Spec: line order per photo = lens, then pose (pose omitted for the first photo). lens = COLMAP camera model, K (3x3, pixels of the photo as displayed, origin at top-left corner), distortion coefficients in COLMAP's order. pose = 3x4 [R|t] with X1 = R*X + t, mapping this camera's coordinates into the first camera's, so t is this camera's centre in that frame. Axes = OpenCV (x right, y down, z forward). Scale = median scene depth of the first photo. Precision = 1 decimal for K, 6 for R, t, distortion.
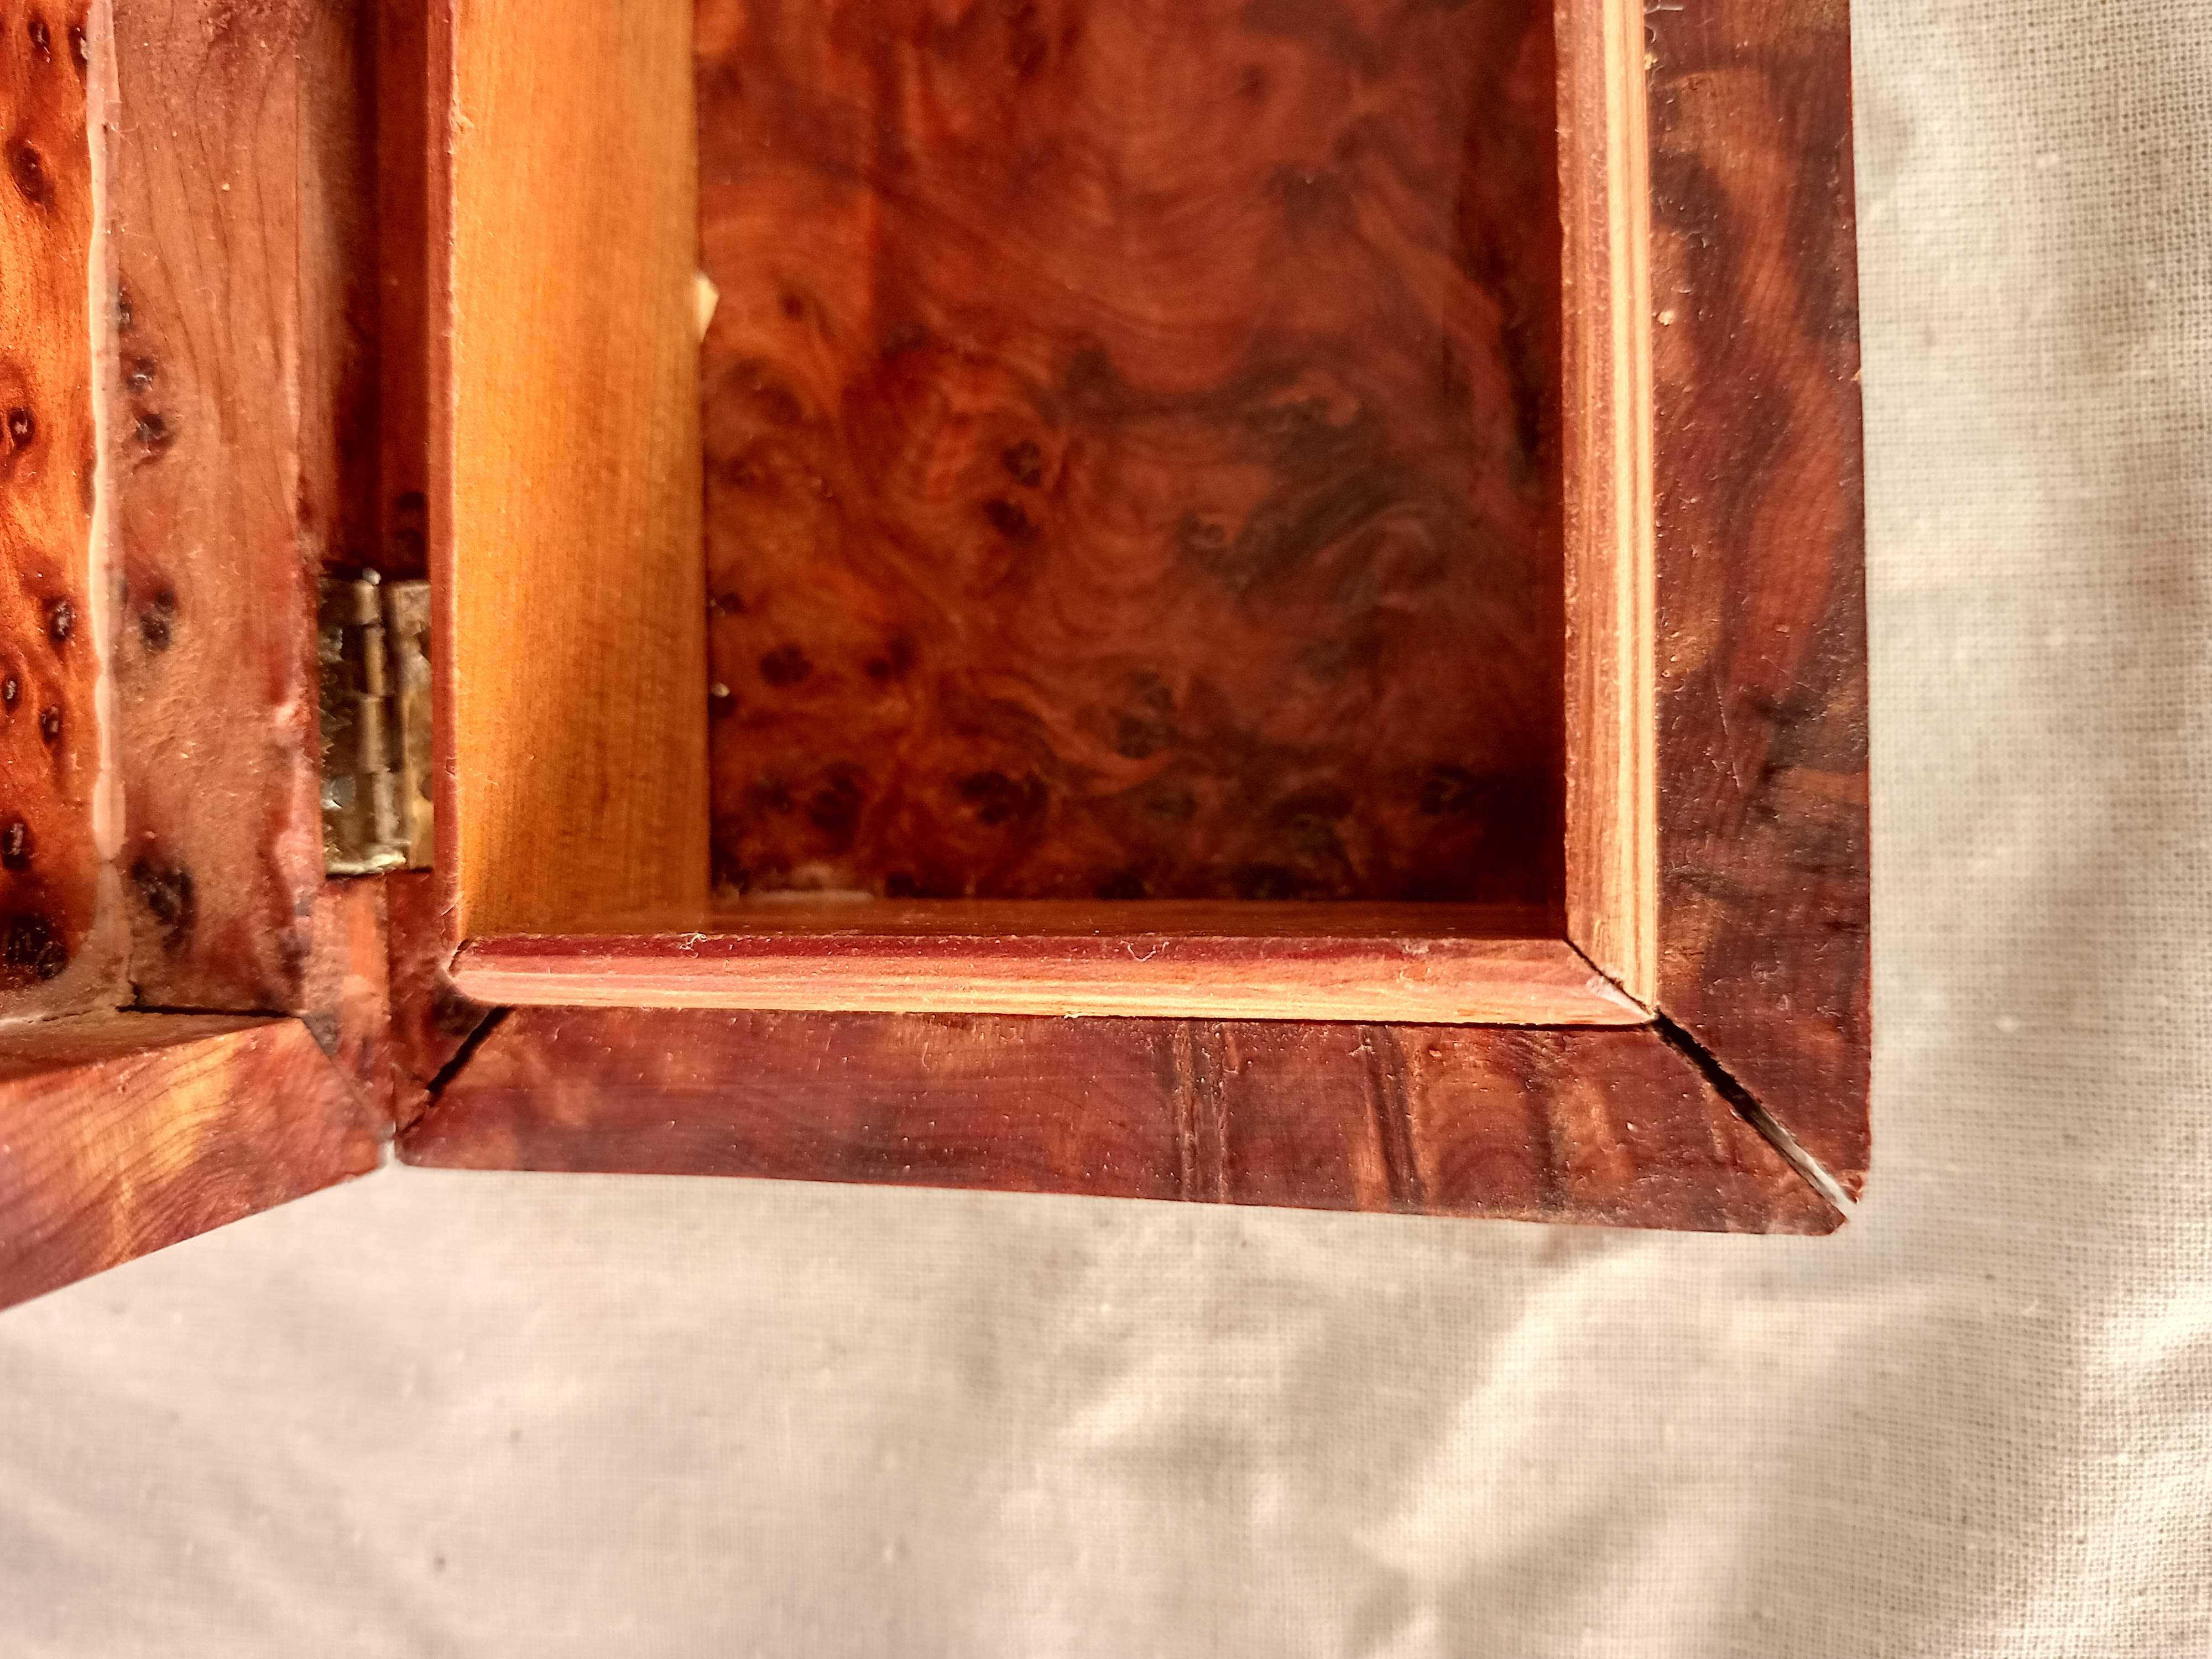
lens RADIAL K [[1782.7, 0, 1105.8], [0, 1782.7, 913.5], [0, 0, 1]] dist [-0.053984, 0.007893]
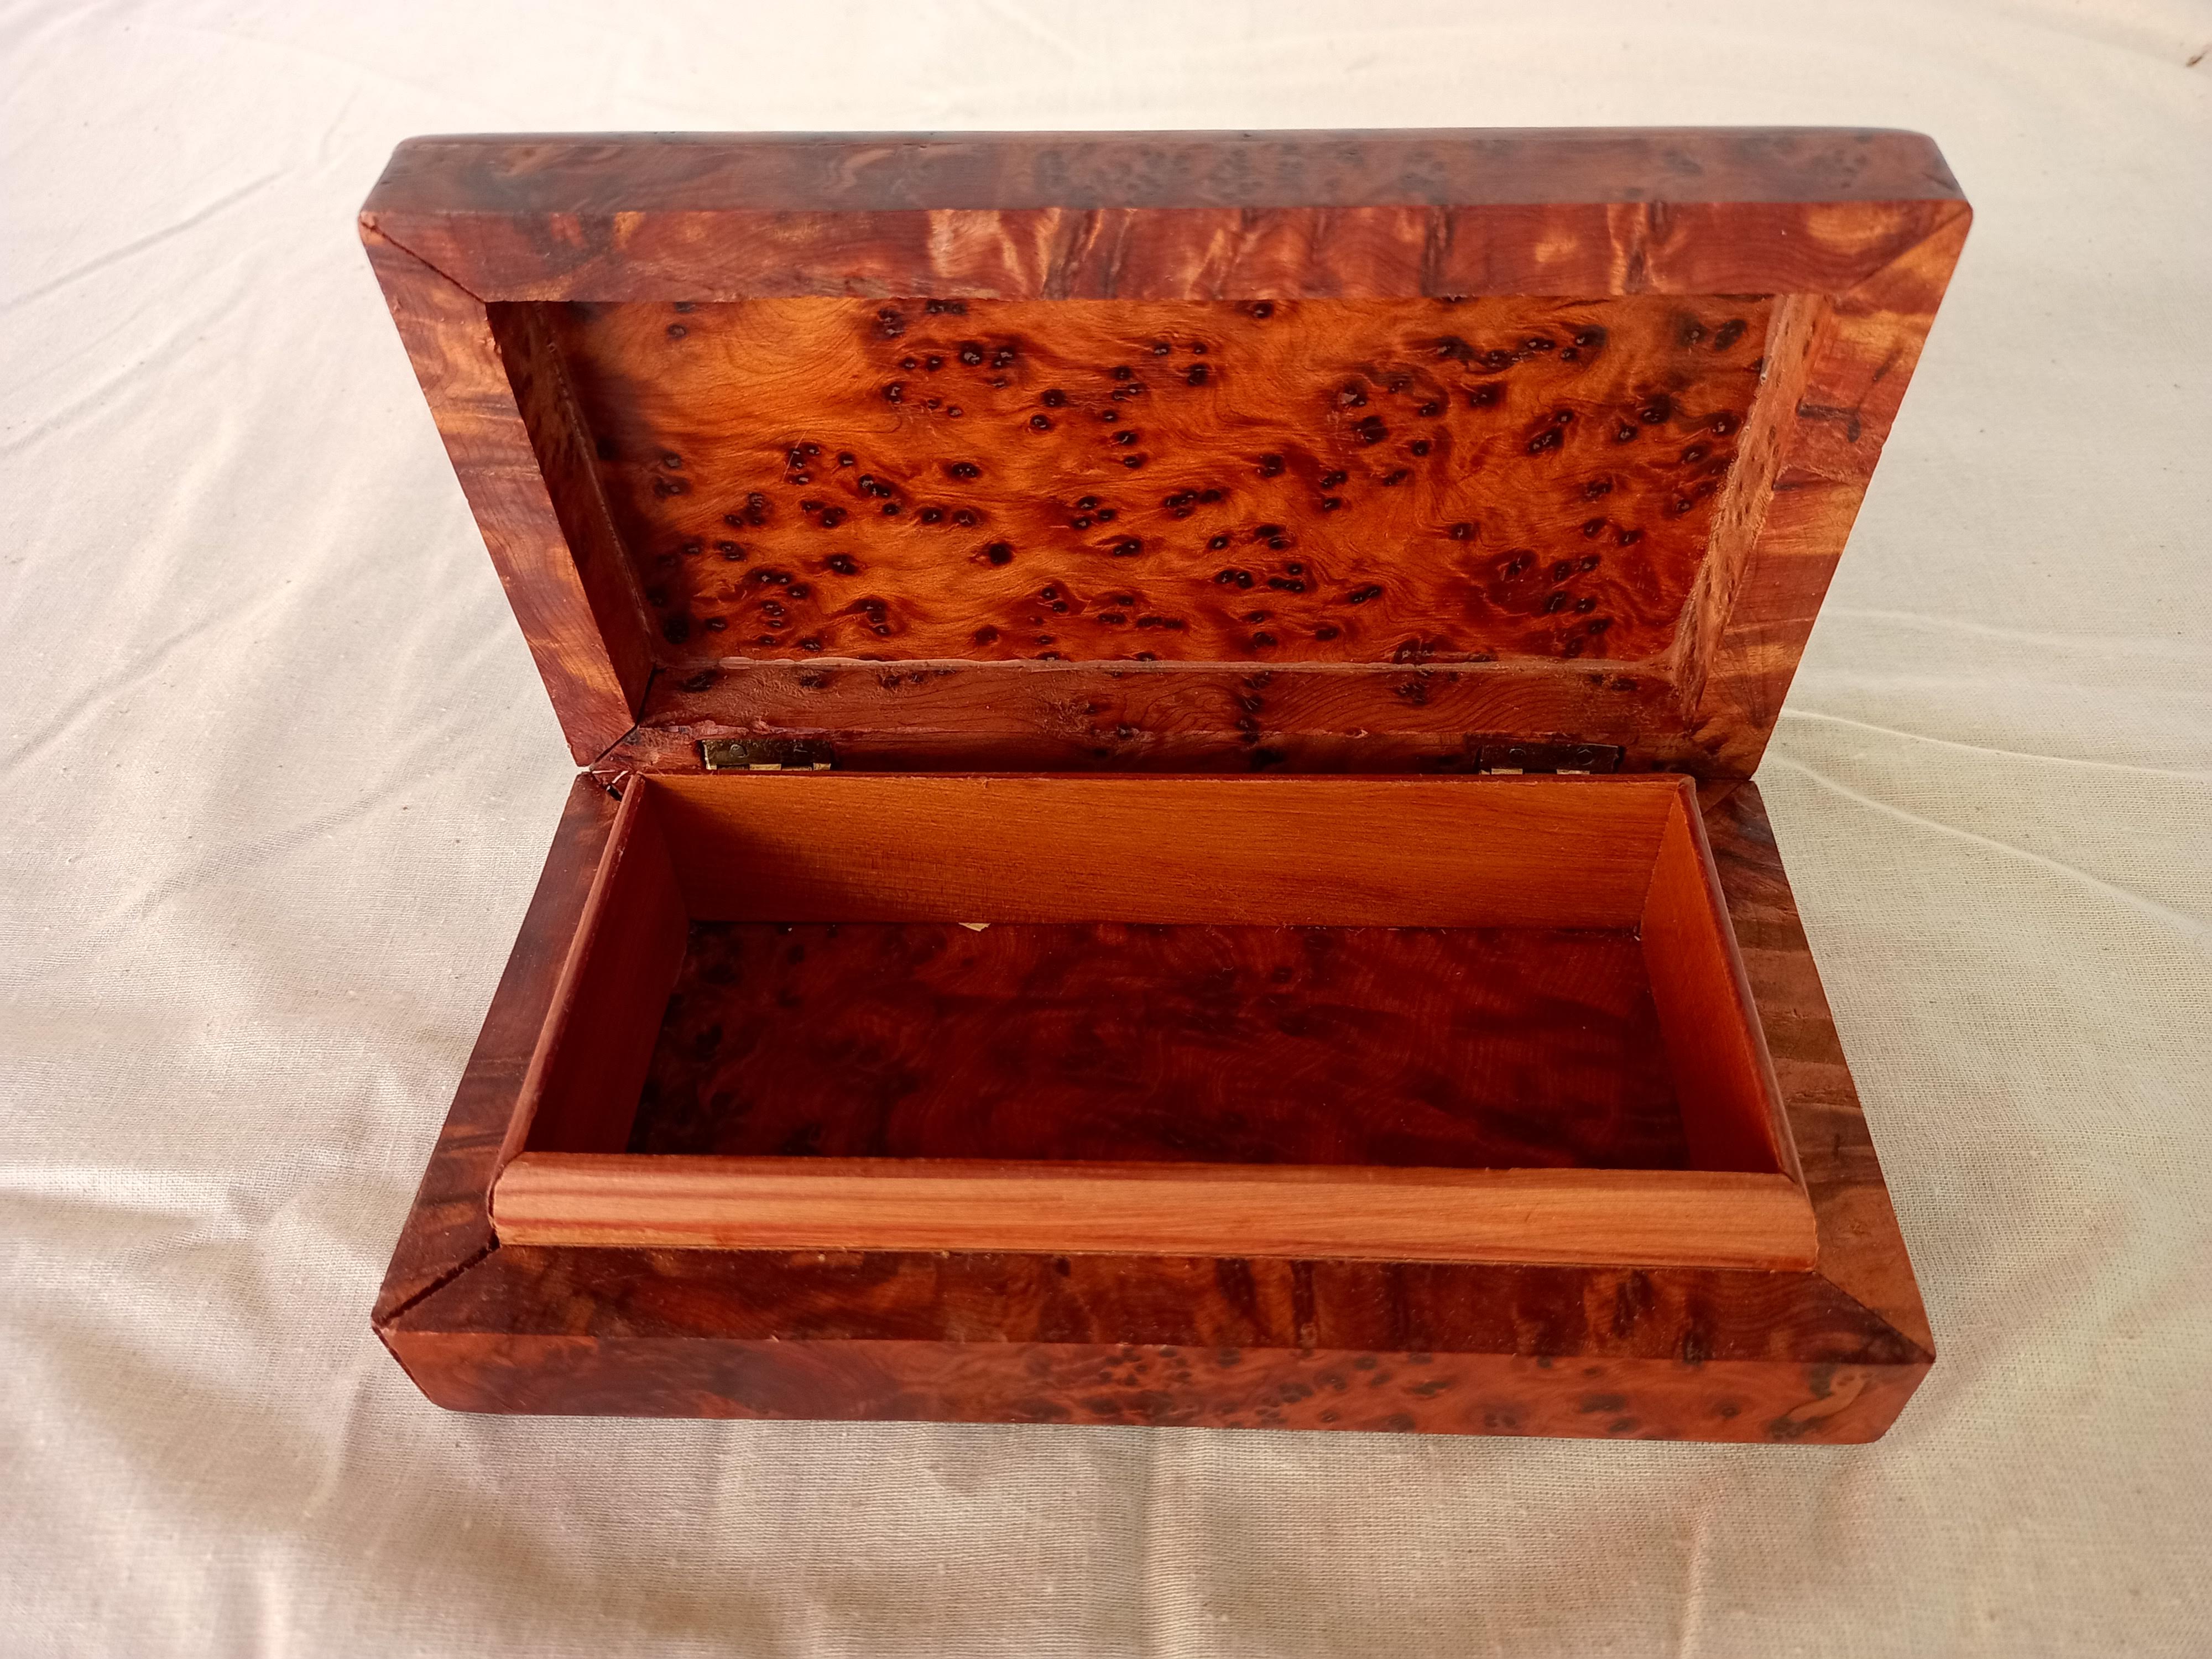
lens RADIAL K [[1735.2, 0, 1106.0], [0, 1735.2, 829.5], [0, 0, 1]] dist [-0.016722, 0.010347]
pose [[-0.042524, 0.856121, -0.515024, 0.821308], [-0.999095, -0.036430, 0.021935, -0.621881], [0.000016, 0.515490, 0.856895, -0.907144]]
